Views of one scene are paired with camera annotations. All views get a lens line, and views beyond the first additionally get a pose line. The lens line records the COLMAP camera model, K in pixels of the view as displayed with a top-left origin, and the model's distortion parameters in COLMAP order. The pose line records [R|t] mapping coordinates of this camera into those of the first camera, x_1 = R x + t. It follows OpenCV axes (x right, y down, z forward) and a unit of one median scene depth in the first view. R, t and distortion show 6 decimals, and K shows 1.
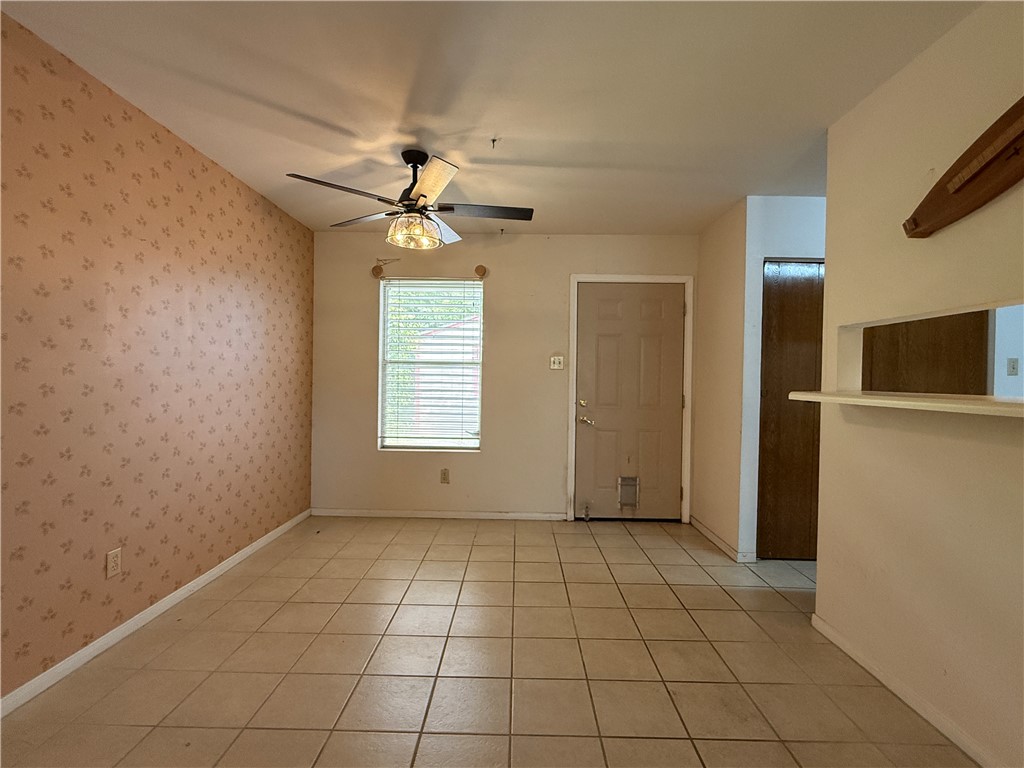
lens RADIAL K [[478.7, 0, 517.4], [0, 478.7, 387.6], [0, 0, 1]] dist [-0.002474, -0.001404]
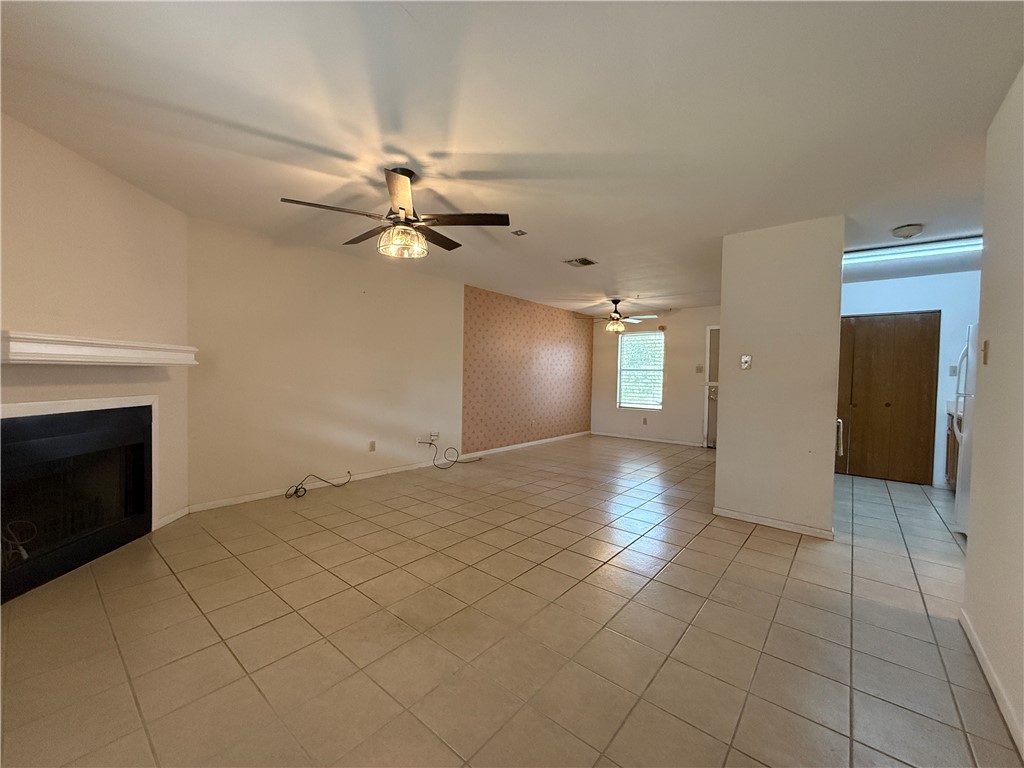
lens RADIAL K [[411.0, 0, 512.9], [0, 411.0, 386.5], [0, 0, 1]] dist [-0.000027, -0.000009]
pose [[0.775800, 0.017827, -0.630727, 0.659030], [-0.017467, 0.999824, 0.006775, 0.025777], [0.630737, 0.005761, 0.775975, -0.993857]]
